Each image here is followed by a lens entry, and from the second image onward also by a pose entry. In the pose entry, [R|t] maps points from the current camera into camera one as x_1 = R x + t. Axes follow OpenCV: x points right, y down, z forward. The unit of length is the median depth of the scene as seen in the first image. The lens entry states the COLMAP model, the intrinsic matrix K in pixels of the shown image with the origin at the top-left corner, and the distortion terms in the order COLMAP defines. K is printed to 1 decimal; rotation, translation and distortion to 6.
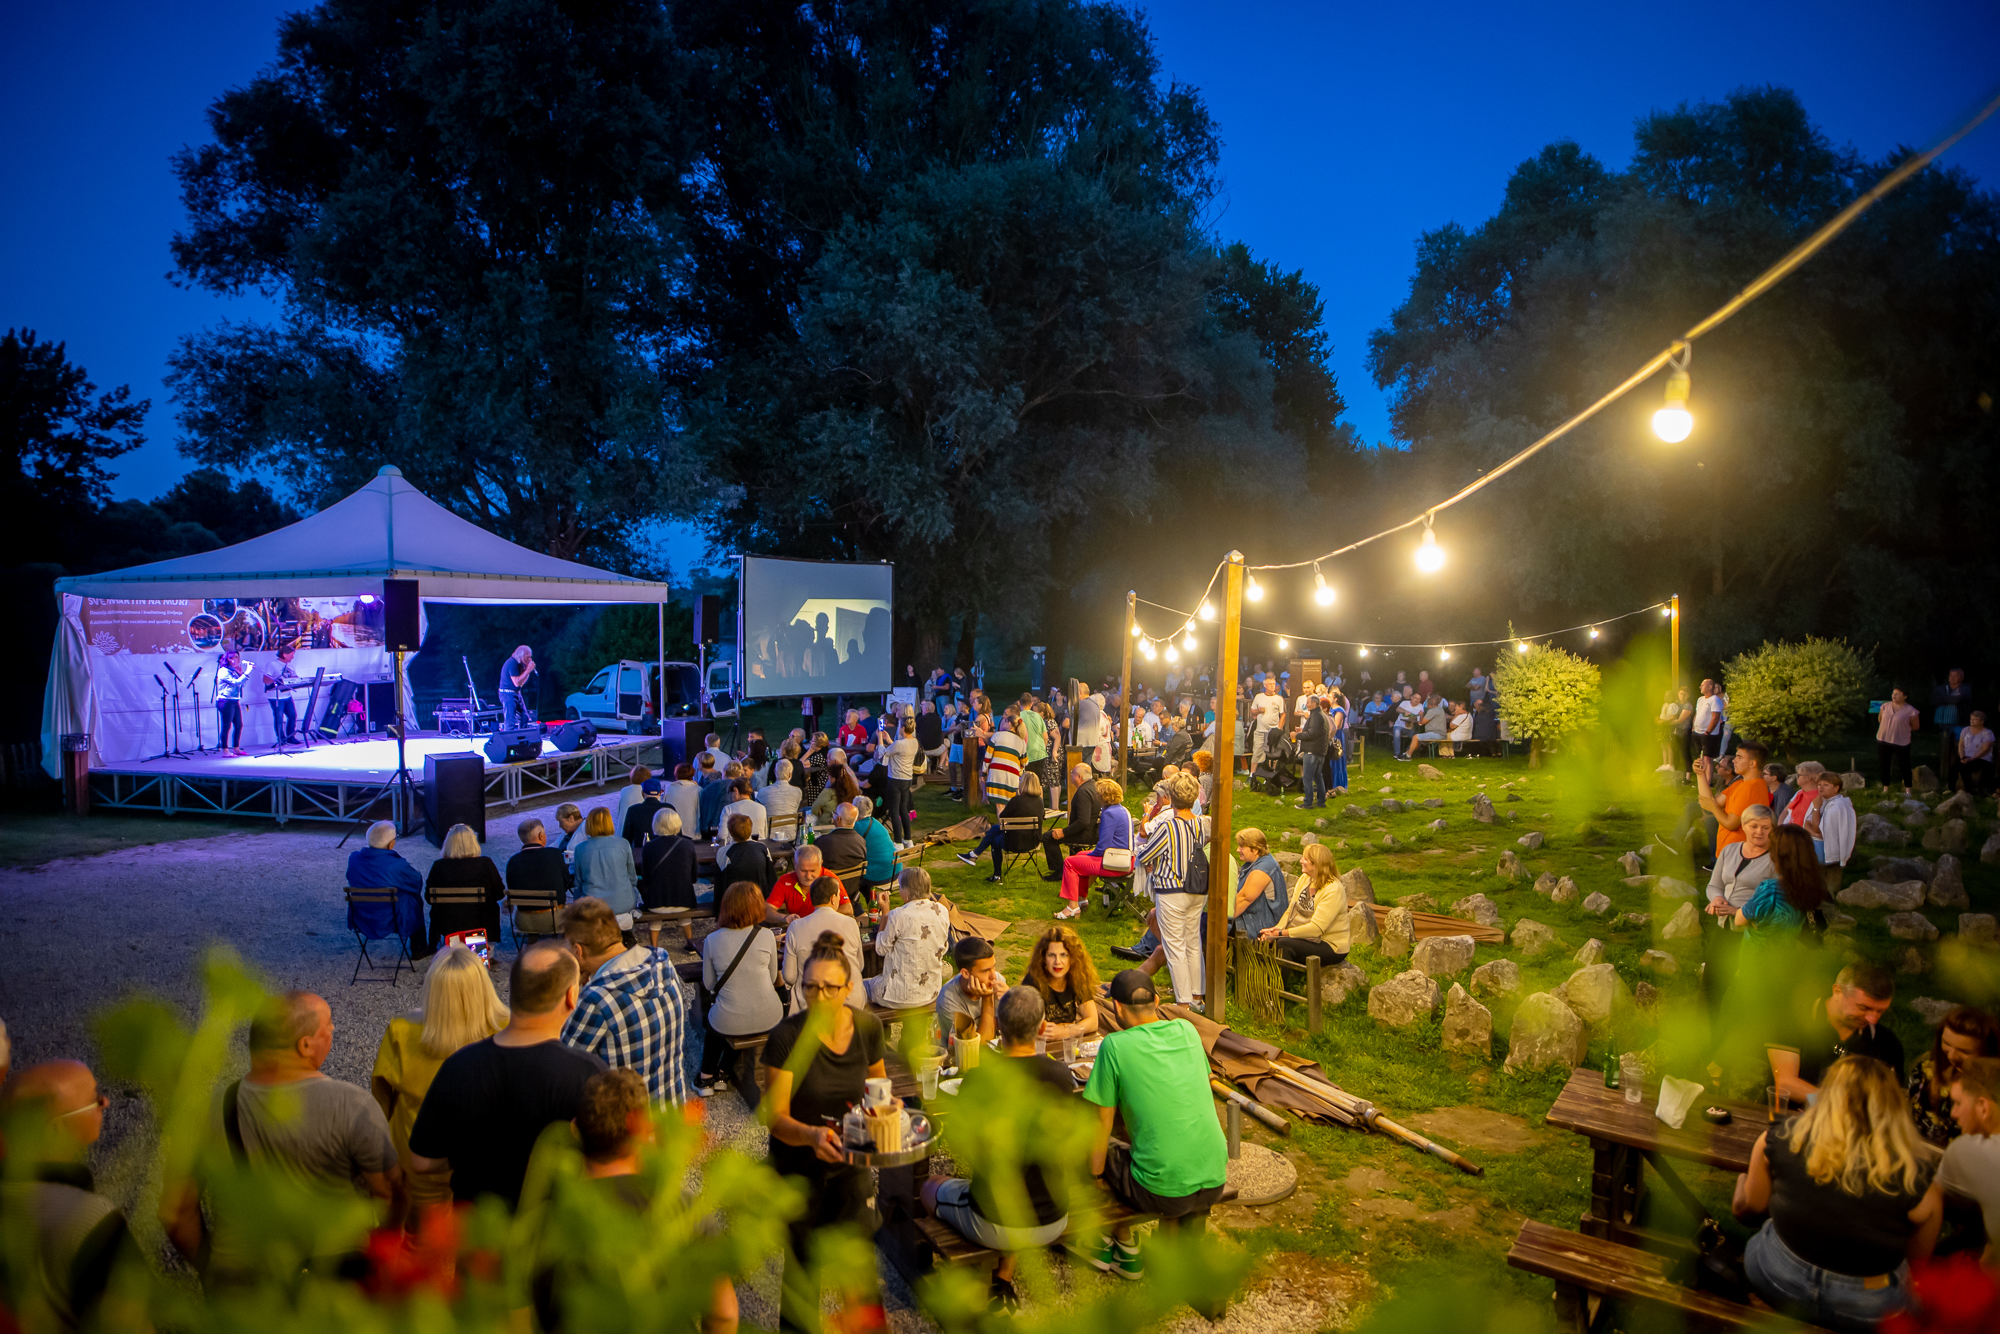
lens RADIAL K [[1163.0, 0, 996.5], [0, 1163.0, 667.1], [0, 0, 1]] dist [-0.017637, -0.003801]
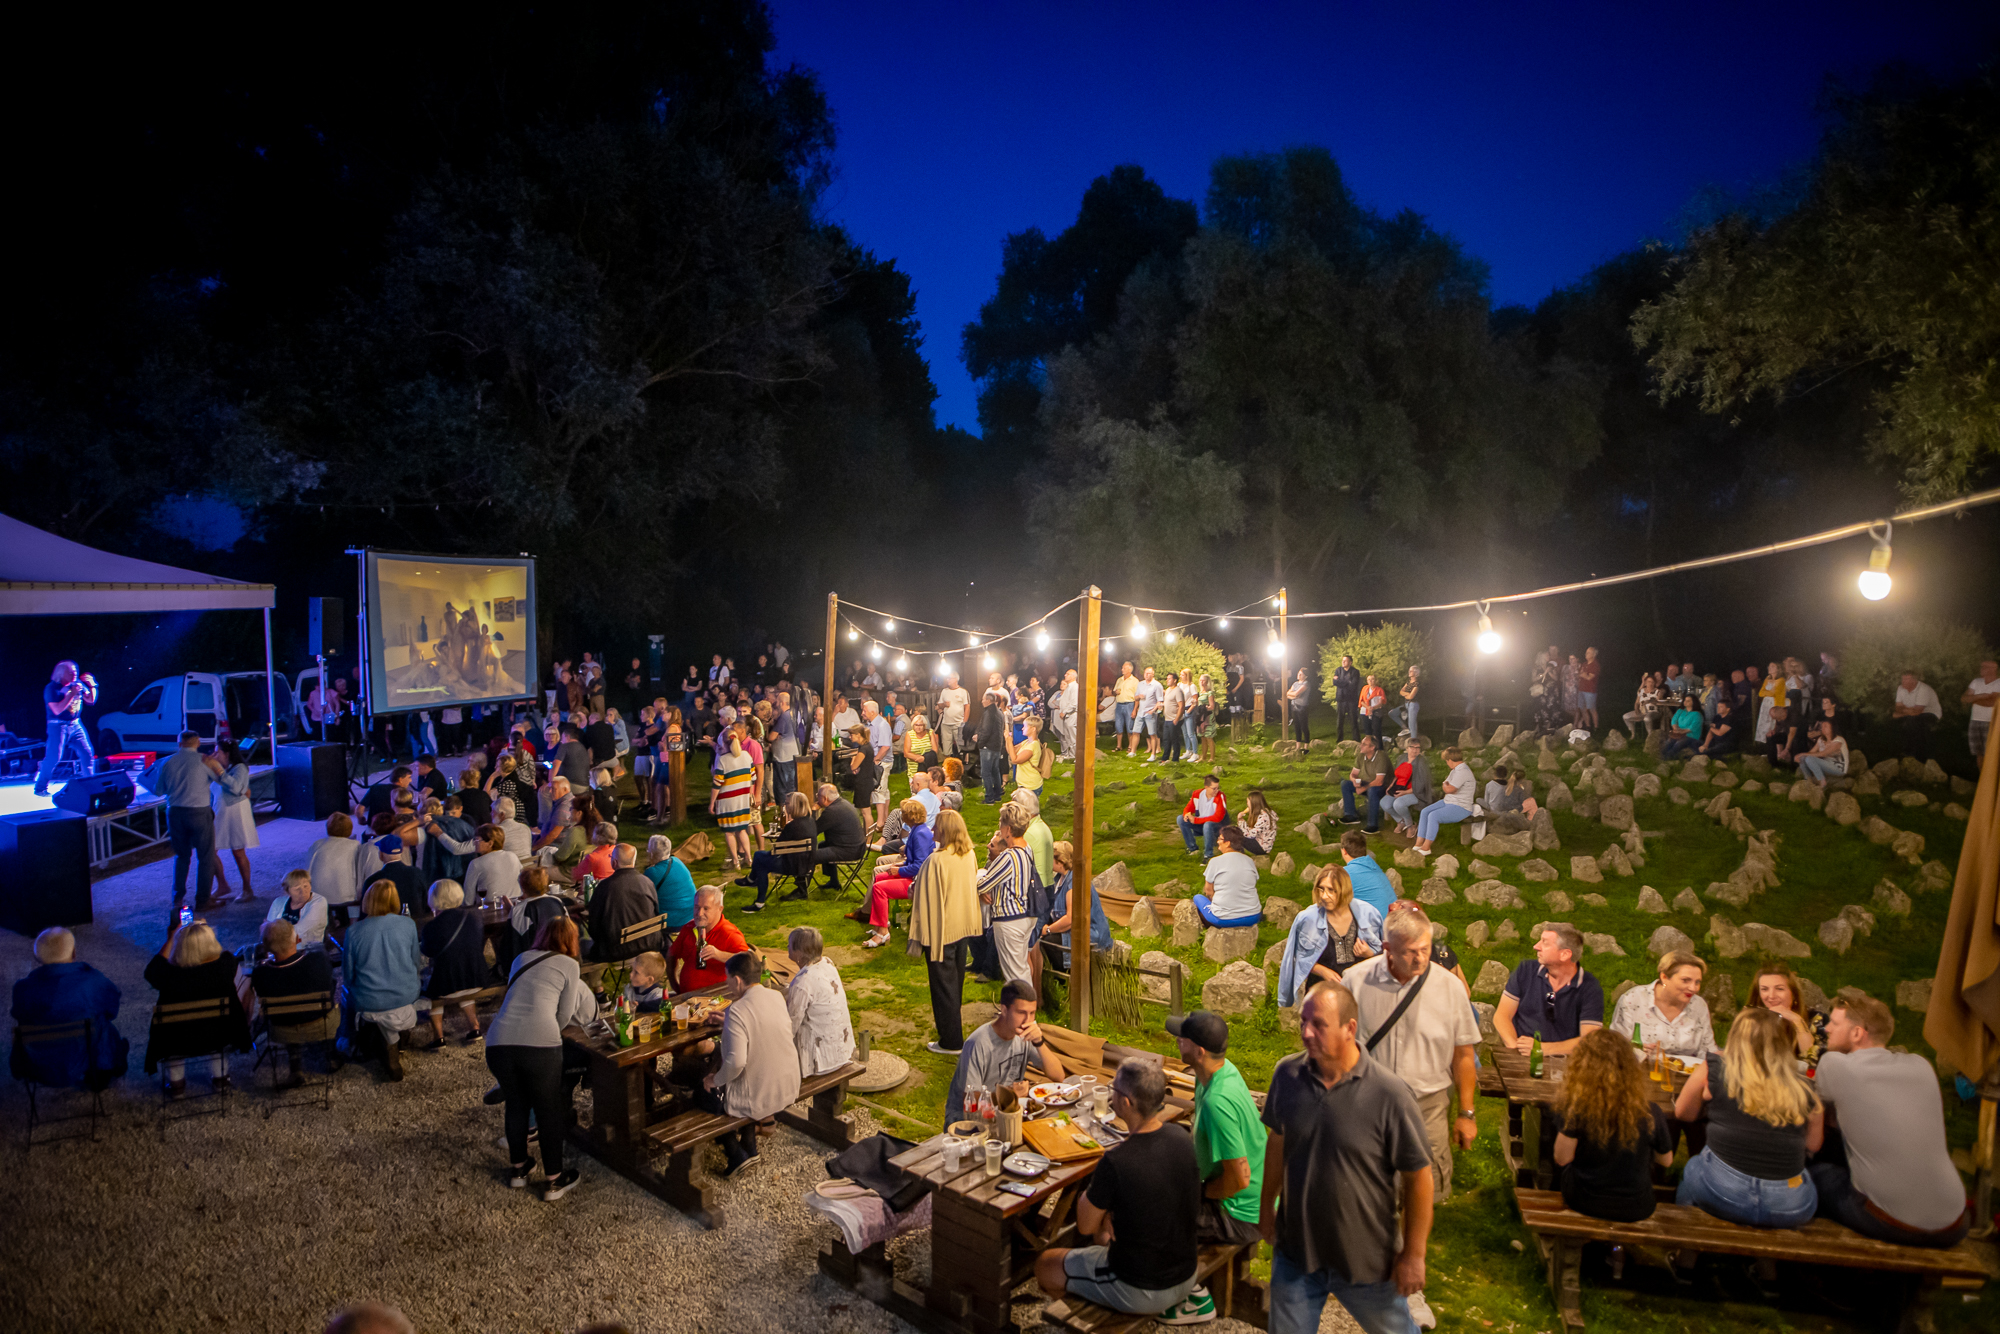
lens RADIAL K [[1163.0, 0, 998.4], [0, 1163.0, 658.9], [0, 0, 1]] dist [-0.017637, -0.003801]
pose [[0.931209, -0.031525, 0.363119, -0.064312], [0.025558, 0.999448, 0.021225, -0.014749], [-0.363588, -0.010485, 0.931501, 0.013987]]
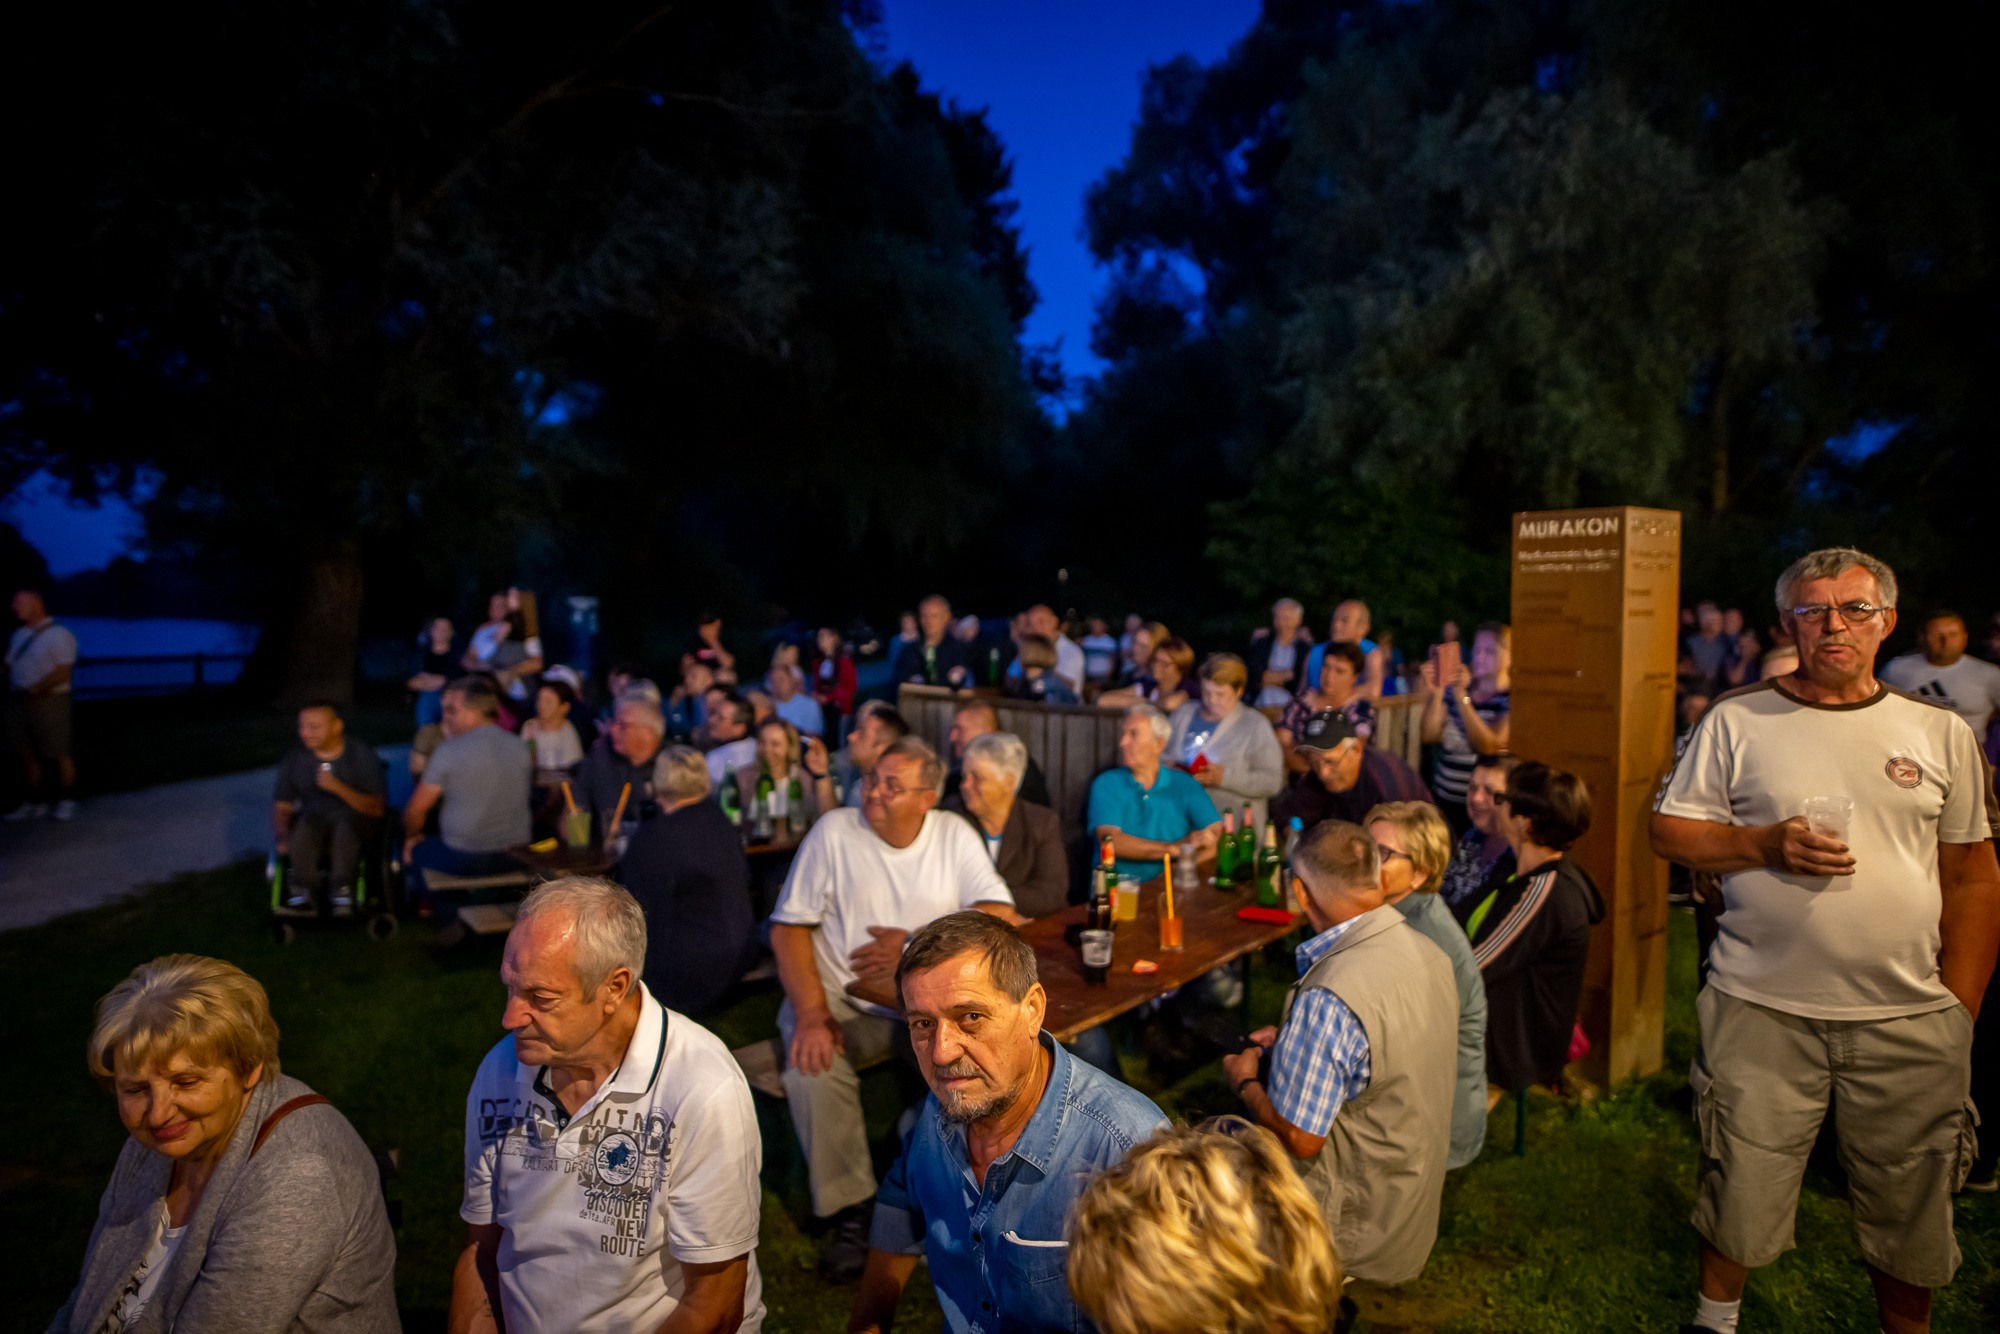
lens RADIAL K [[1163.0, 0, 998.8], [0, 1163.0, 648.8], [0, 0, 1]] dist [-0.017637, -0.003801]
pose [[0.949629, -0.006510, 0.313309, 0.061072], [0.006600, 0.999978, 0.000774, 0.008557], [-0.313307, 0.001332, 0.949651, 0.521439]]
